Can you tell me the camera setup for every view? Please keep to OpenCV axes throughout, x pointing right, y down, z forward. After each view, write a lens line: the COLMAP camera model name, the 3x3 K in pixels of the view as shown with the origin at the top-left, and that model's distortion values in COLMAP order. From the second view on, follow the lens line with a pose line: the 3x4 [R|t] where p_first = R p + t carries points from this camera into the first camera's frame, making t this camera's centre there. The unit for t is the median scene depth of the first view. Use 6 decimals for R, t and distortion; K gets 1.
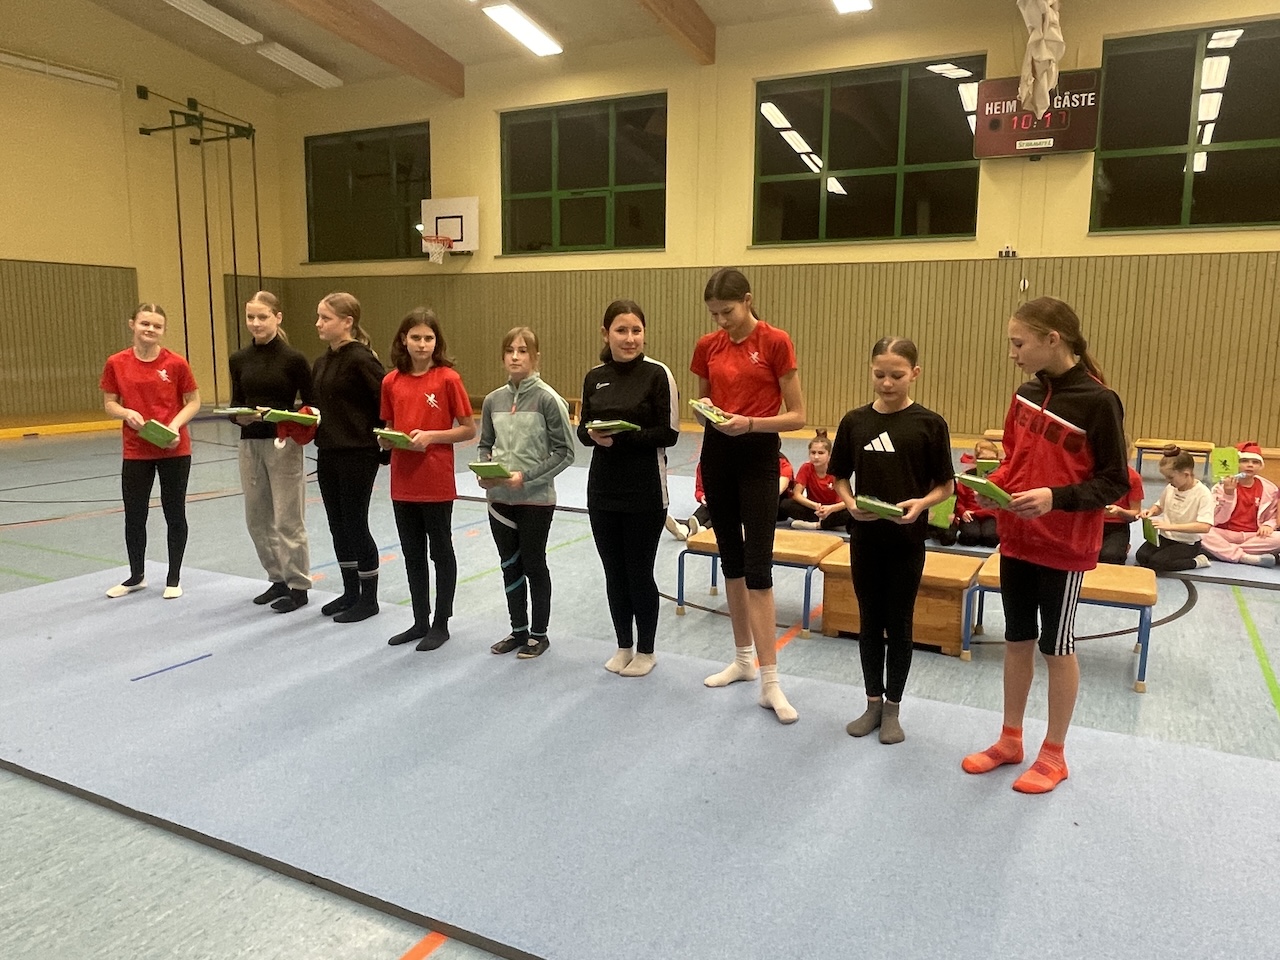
lens RADIAL K [[956.6, 0, 625.9], [0, 956.6, 479.5], [0, 0, 1]] dist [0.002052, -0.005847]
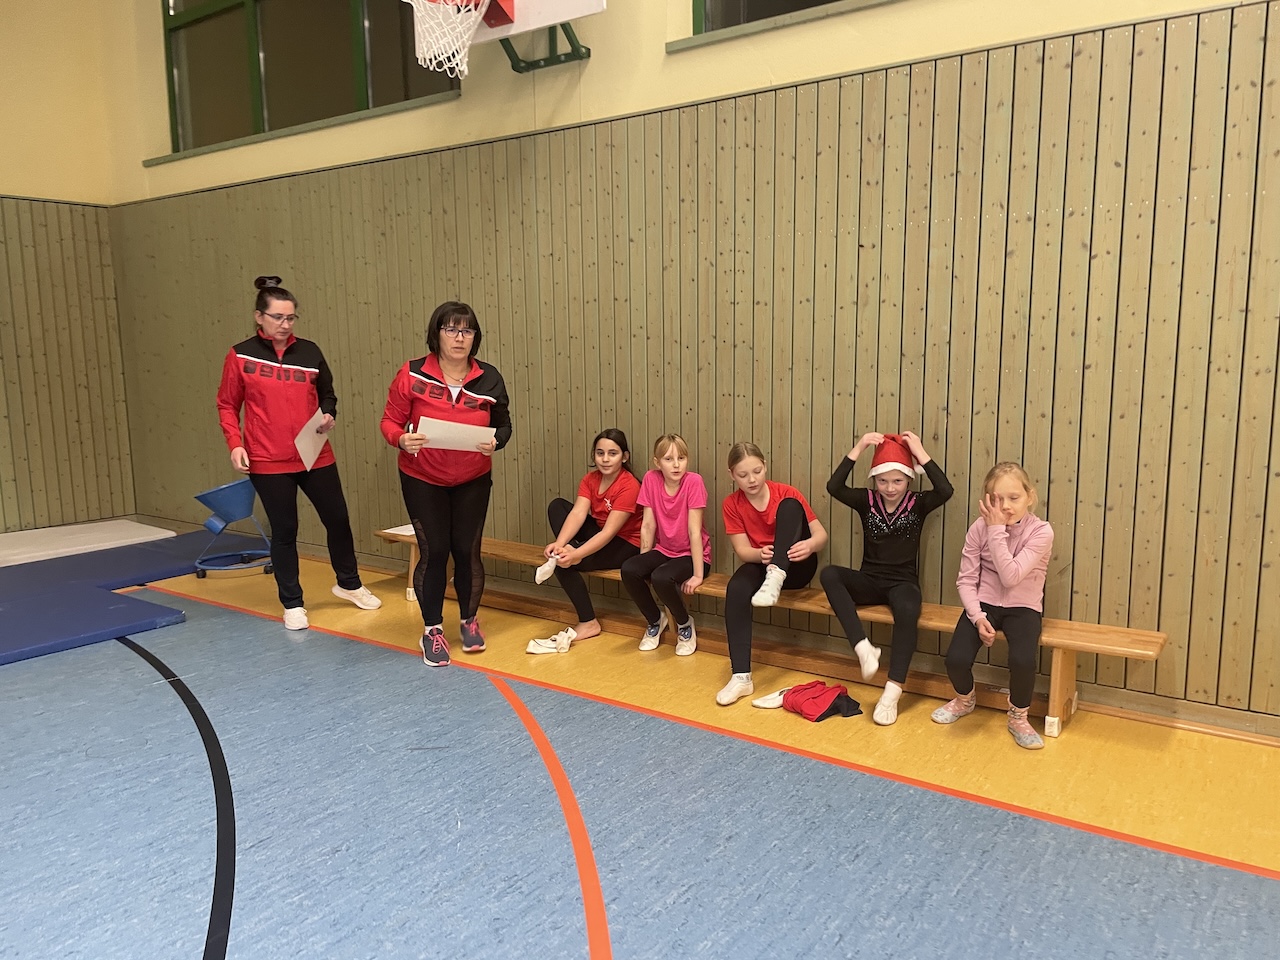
lens RADIAL K [[968.3, 0, 646.6], [0, 968.3, 481.3], [0, 0, 1]] dist [0.091859, -0.117610]
pose [[0.990739, -0.001970, -0.135767, -0.130787], [0.001192, 0.999982, -0.005812, -0.137657], [0.135776, 0.005596, 0.990724, 0.900931]]
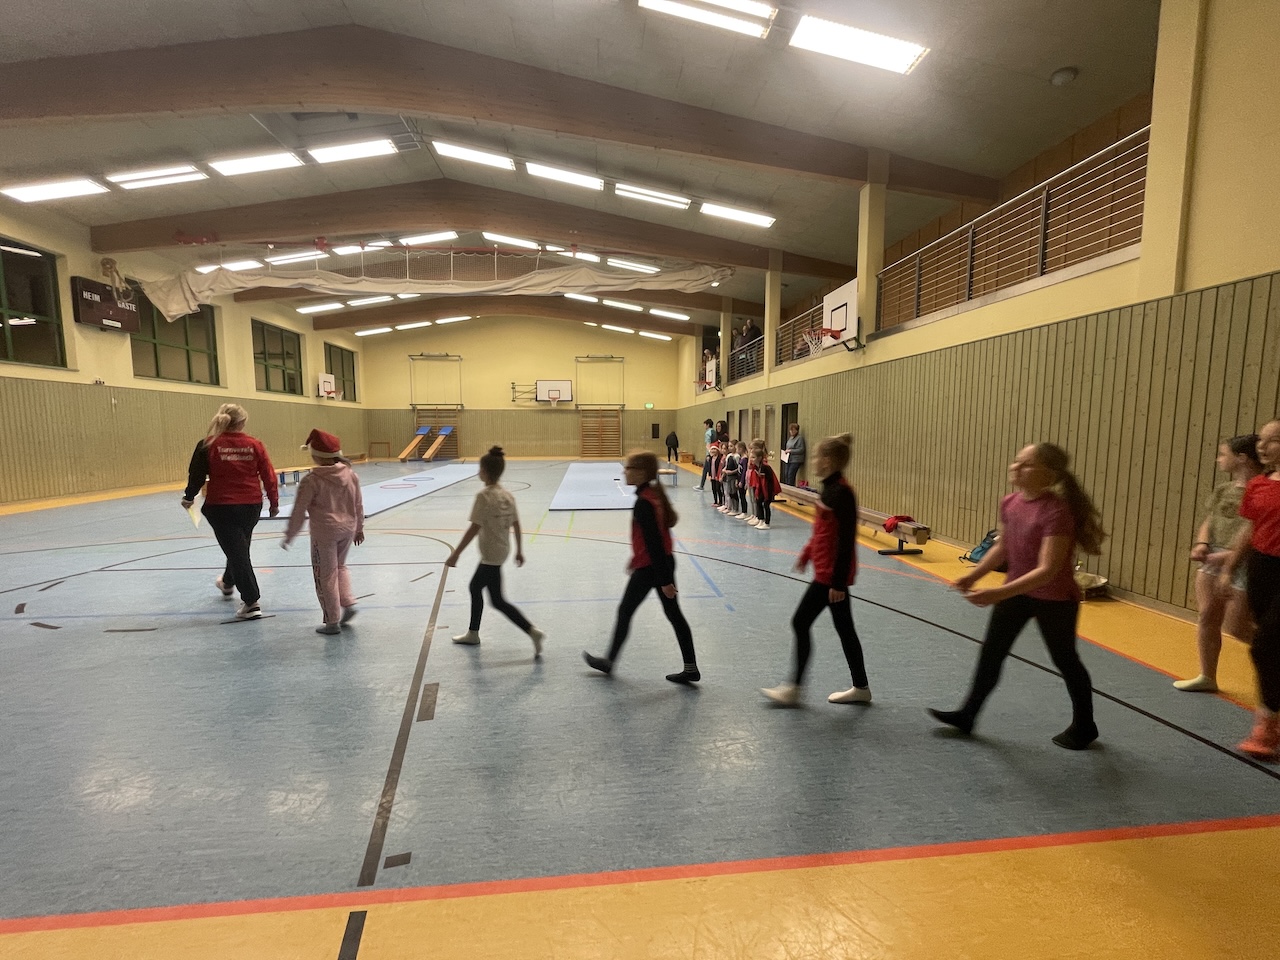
lens RADIAL K [[518.9, 0, 633.8], [0, 518.9, 478.7], [0, 0, 1]] dist [-0.001557, -0.000055]
pose [[-0.539862, -0.087747, 0.837168, -0.827868], [0.123751, 0.975472, 0.182046, -0.116649], [-0.832607, 0.201880, -0.515761, 0.685099]]
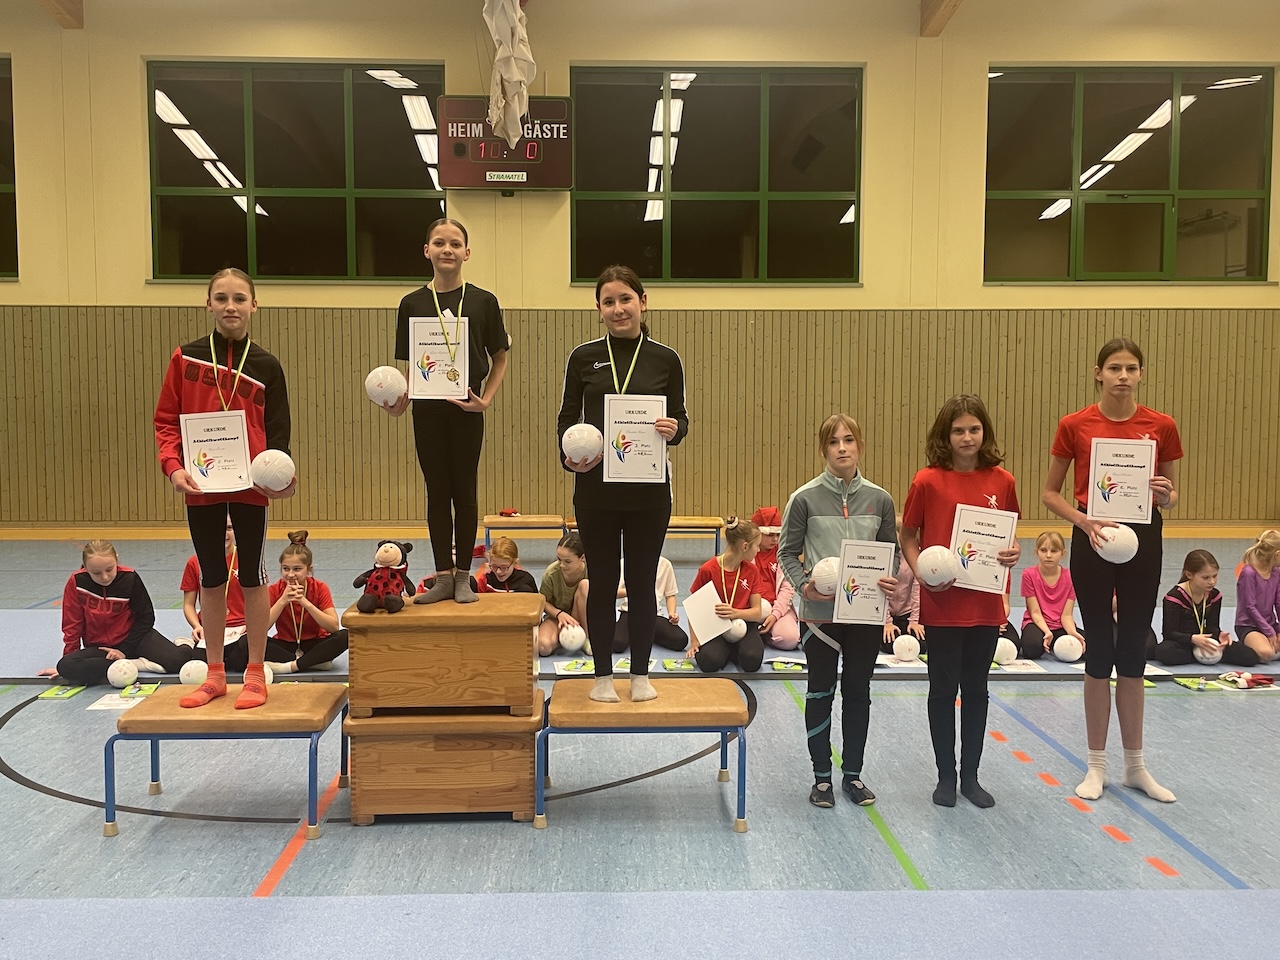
lens RADIAL K [[1218.1, 0, 628.3], [0, 1218.1, 475.2], [0, 0, 1]] dist [0.101071, -0.153480]
pose [[0.872007, -0.037697, 0.488040, -0.018195], [0.078813, 0.994834, -0.063977, -0.007748], [-0.483107, 0.094252, 0.870474, 0.022343]]
